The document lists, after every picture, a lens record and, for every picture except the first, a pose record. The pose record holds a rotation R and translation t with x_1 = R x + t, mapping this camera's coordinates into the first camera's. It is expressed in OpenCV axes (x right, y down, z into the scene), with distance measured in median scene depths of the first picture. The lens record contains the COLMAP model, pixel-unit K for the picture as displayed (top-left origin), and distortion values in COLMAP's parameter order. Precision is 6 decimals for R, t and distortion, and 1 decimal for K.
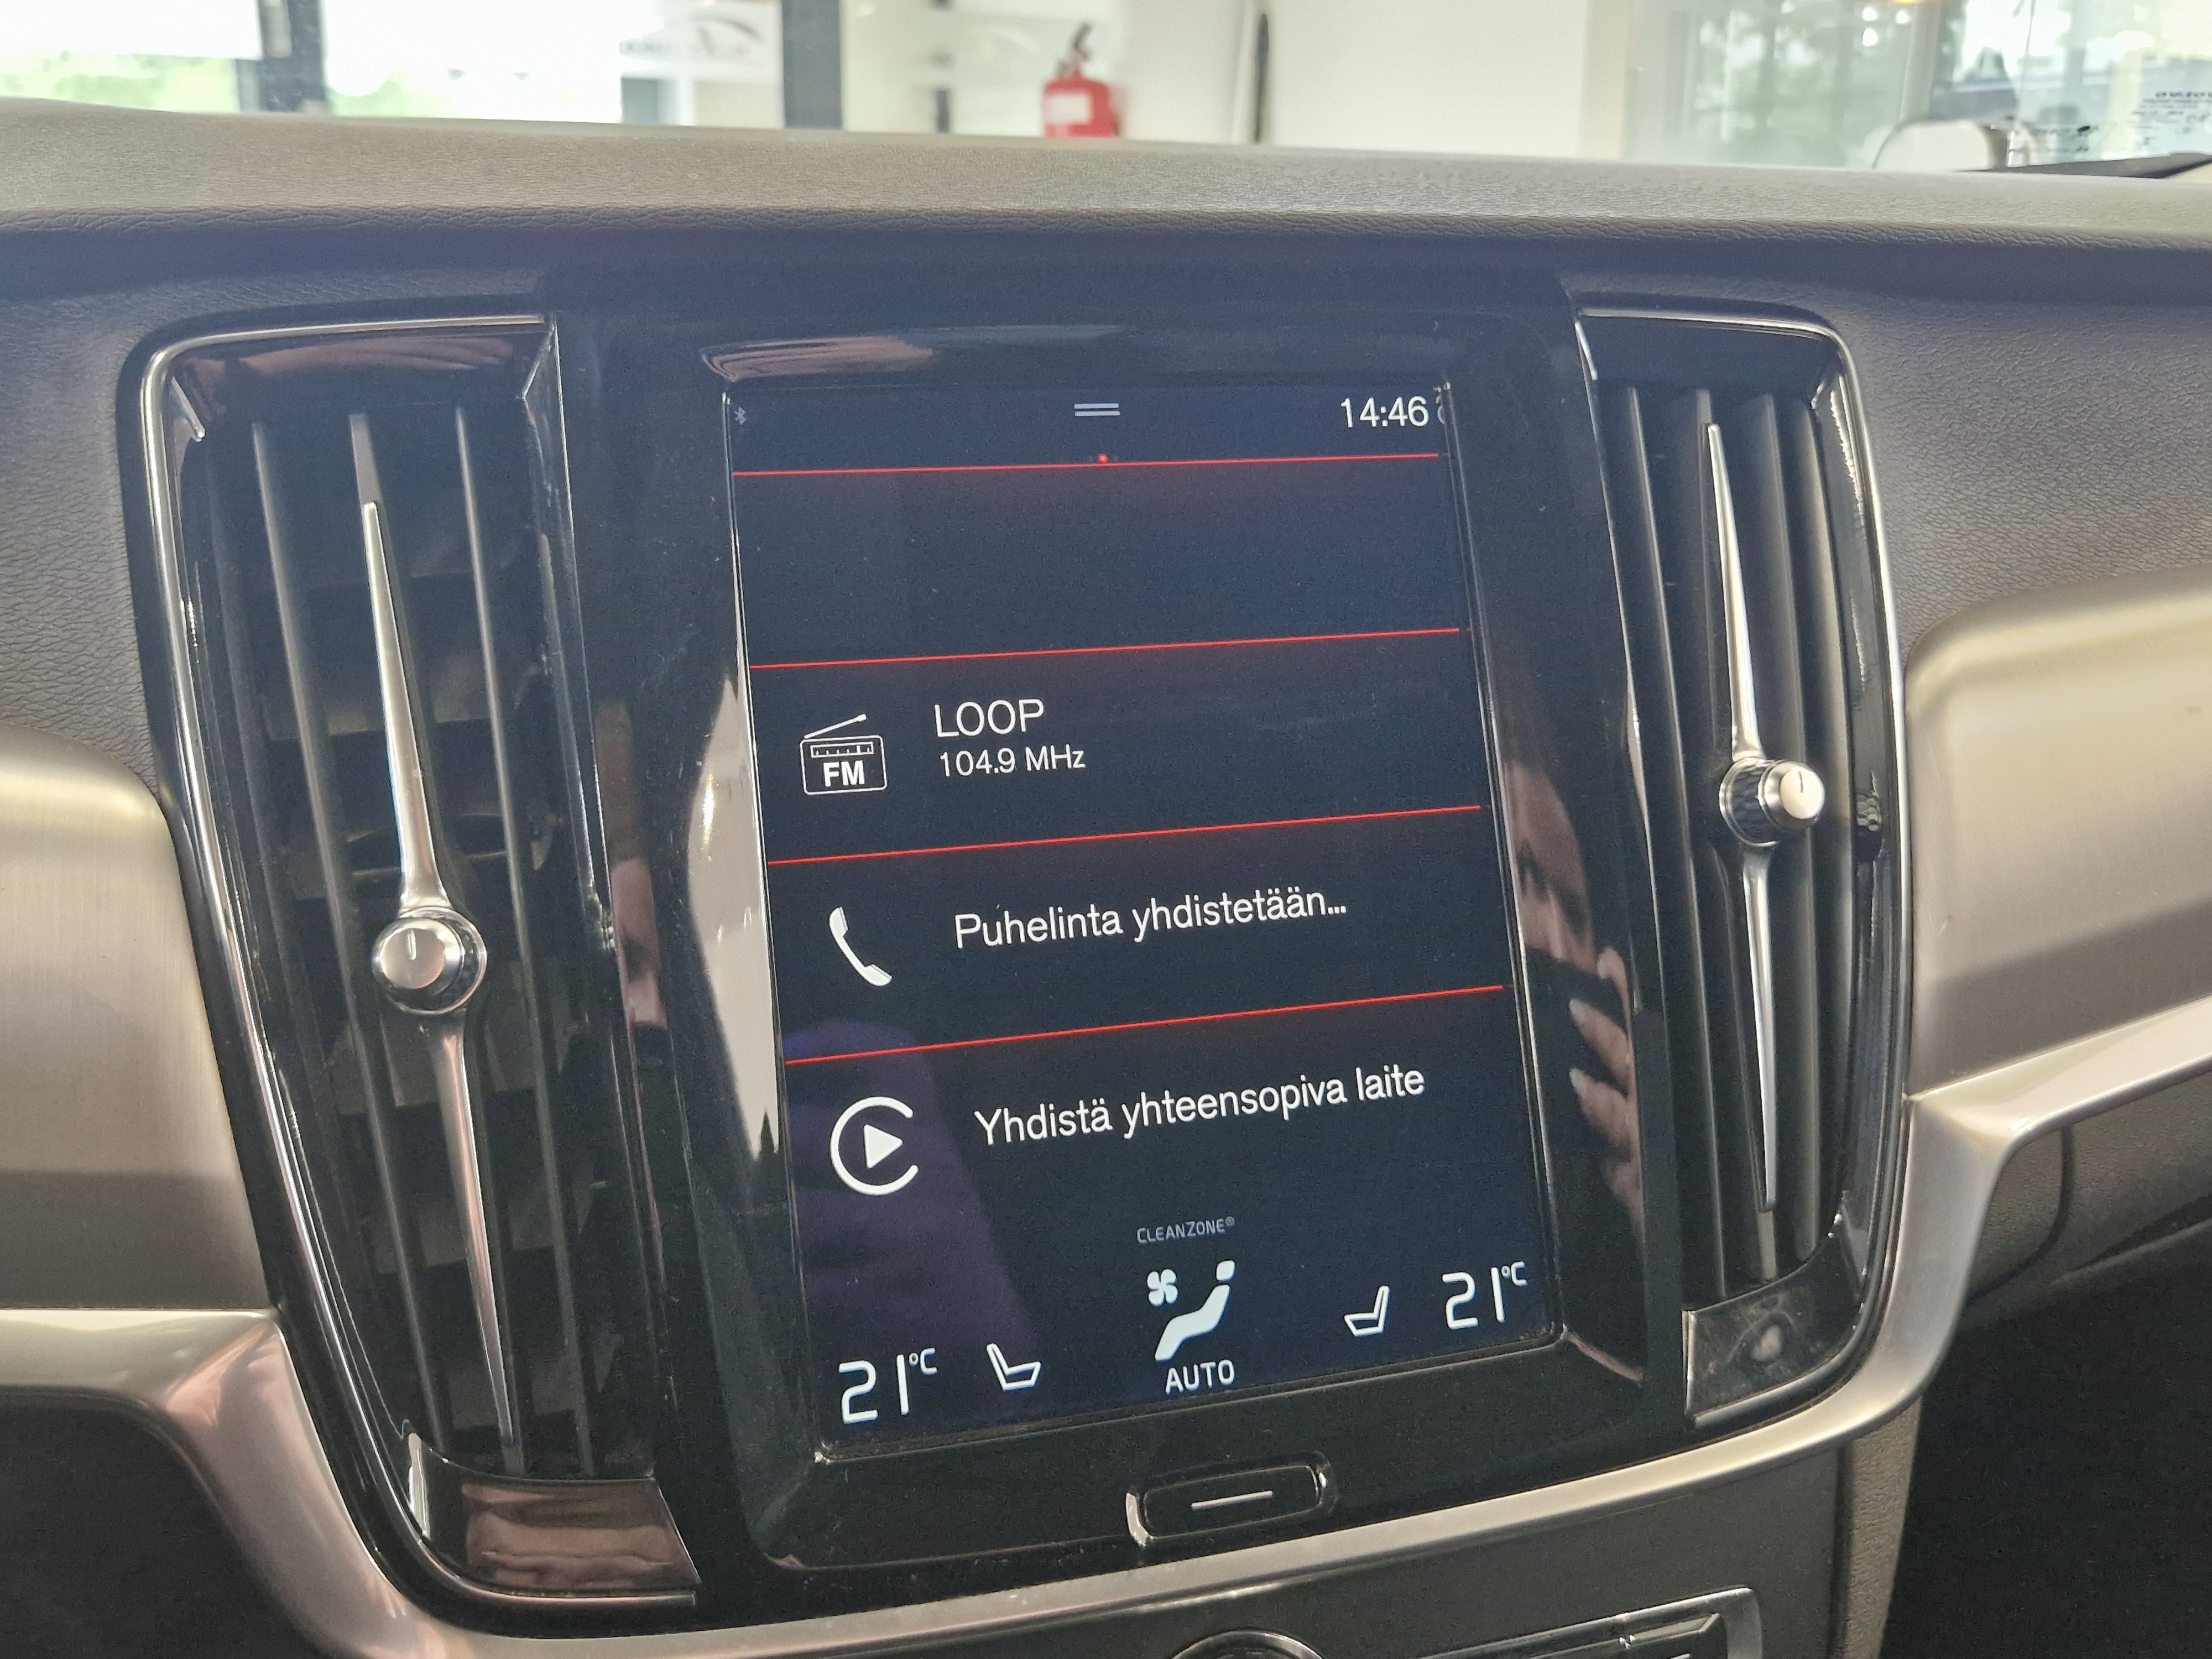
lens RADIAL K [[1868.7, 0, 1123.8], [0, 1868.7, 837.0], [0, 0, 1]] dist [0.004197, 0.007951]
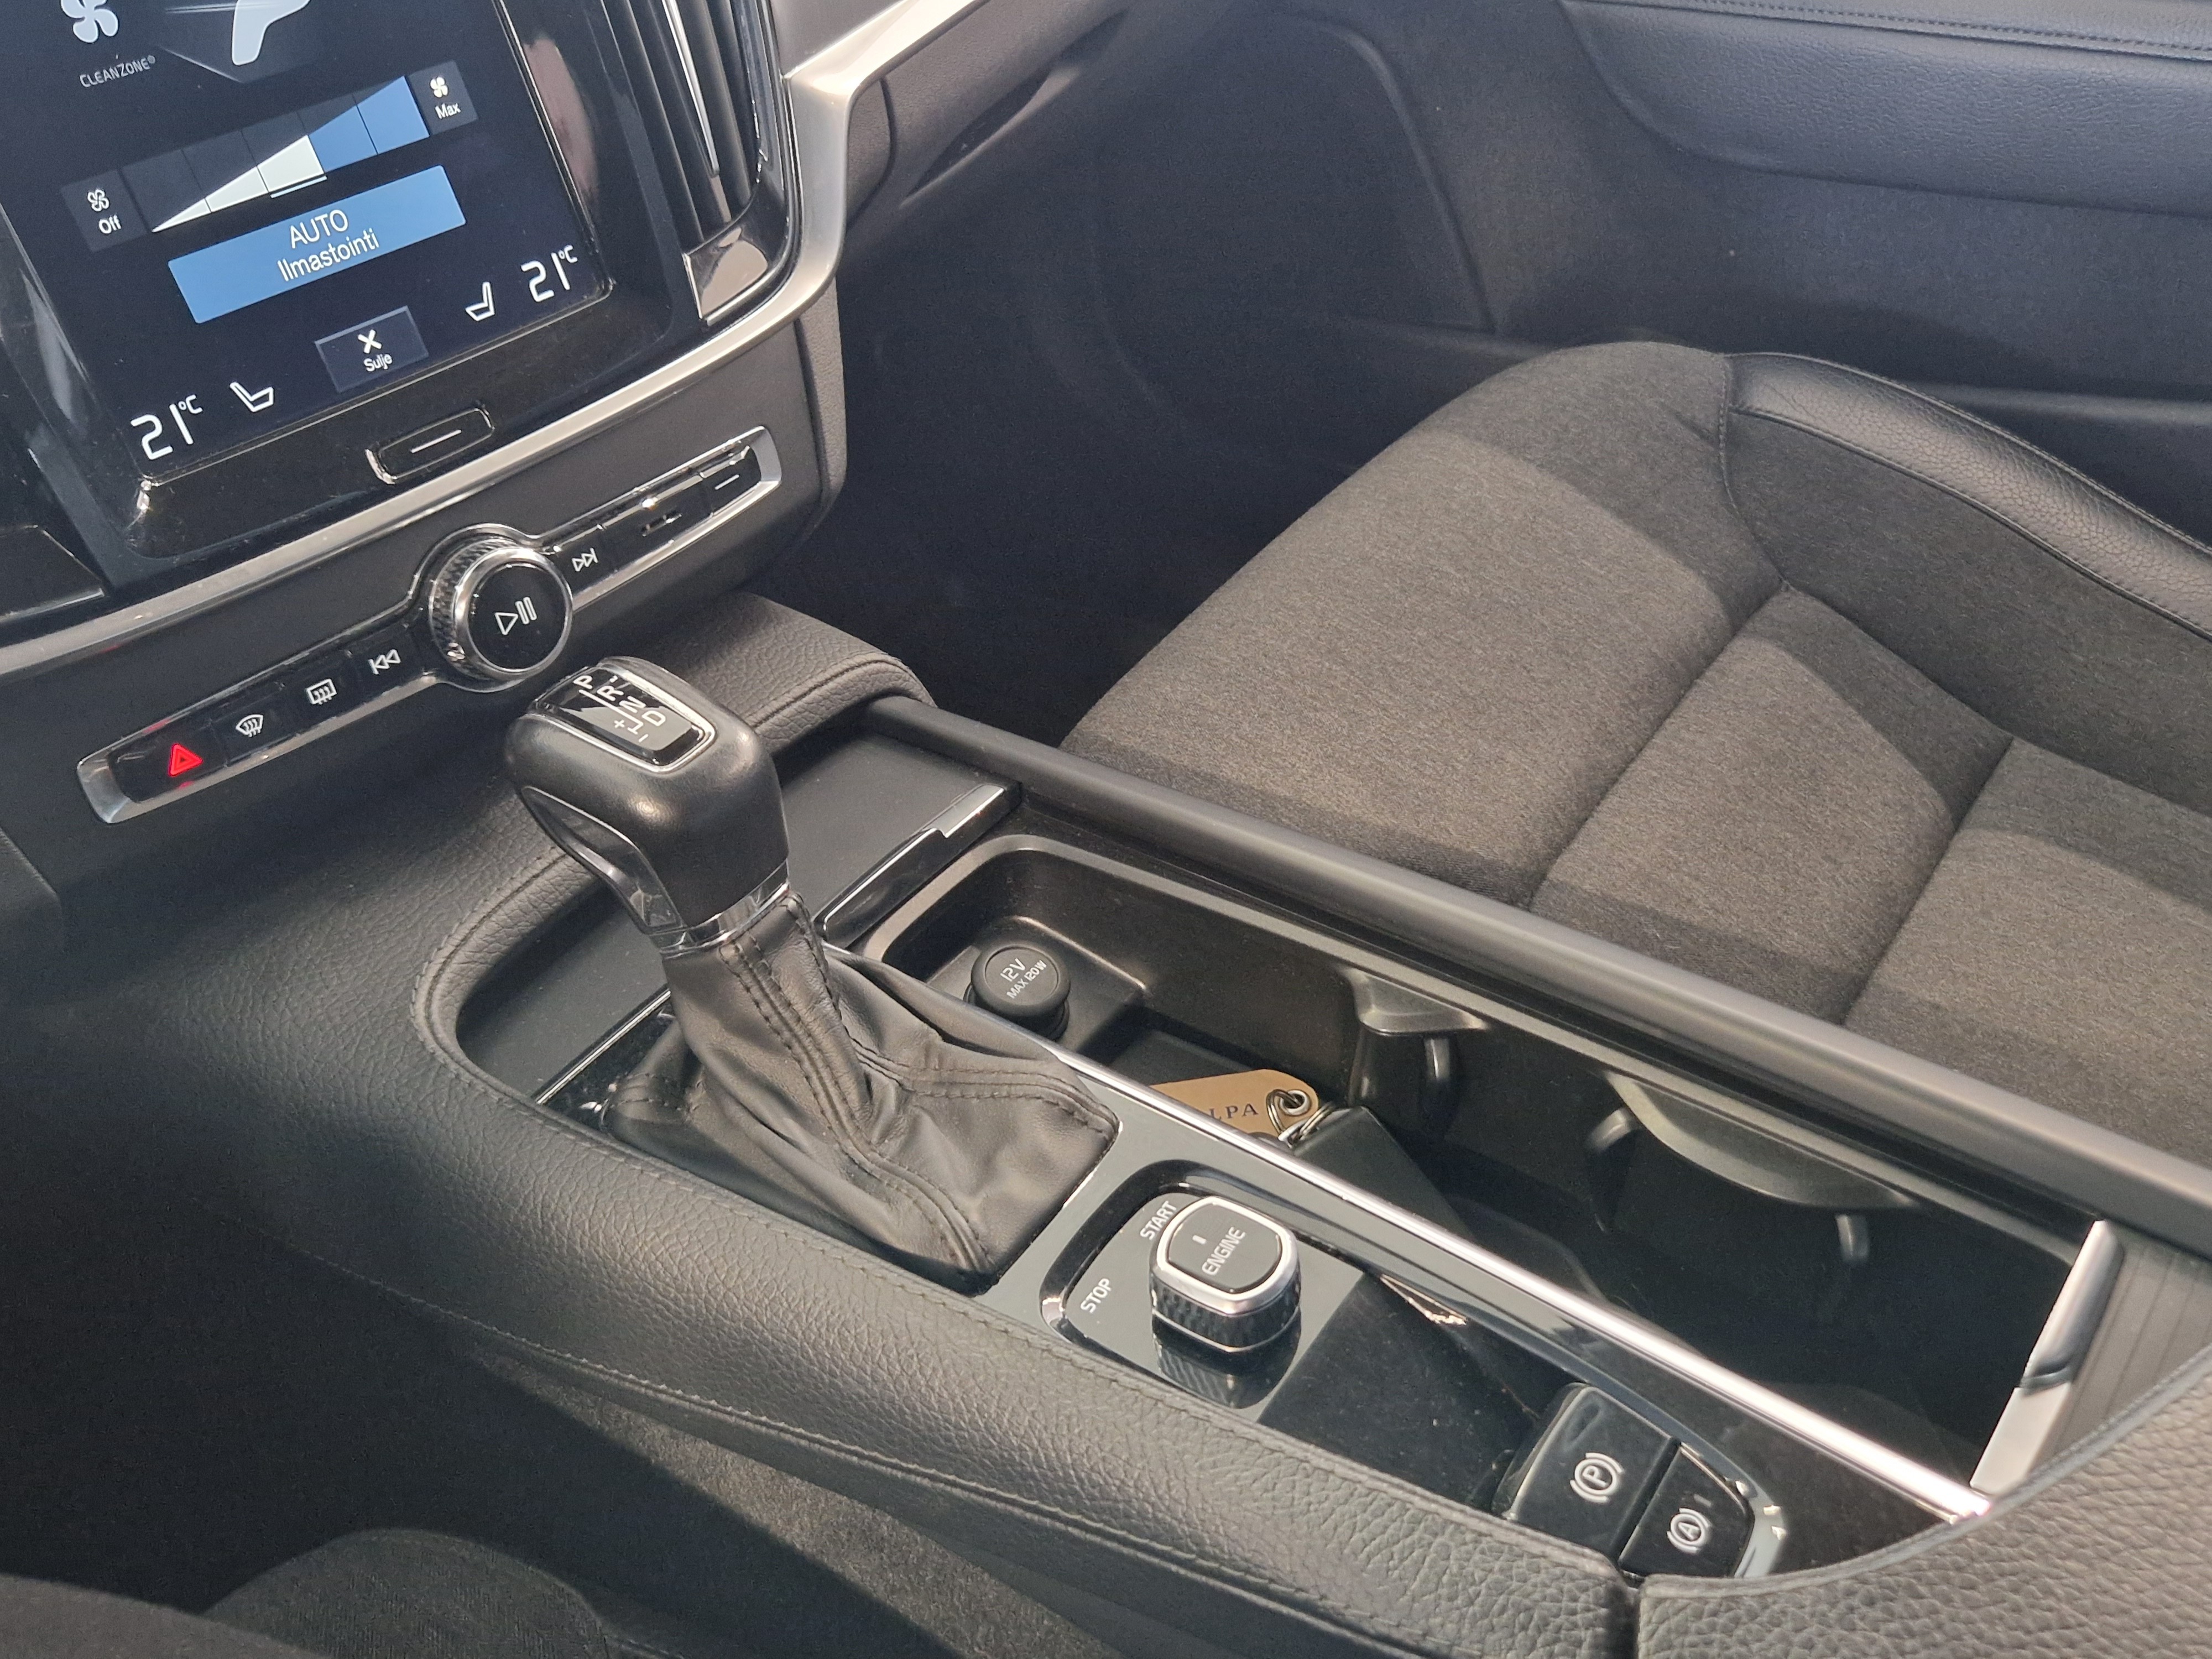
lens RADIAL K [[2020.7, 0, 1109.2], [0, 2020.7, 797.3], [0, 0, 1]] dist [0.032248, -0.007621]
pose [[0.827325, -0.355948, 0.434551, -0.288558], [0.156527, 0.889047, 0.430226, -0.003661], [-0.539475, -0.287918, 0.791246, -0.617021]]
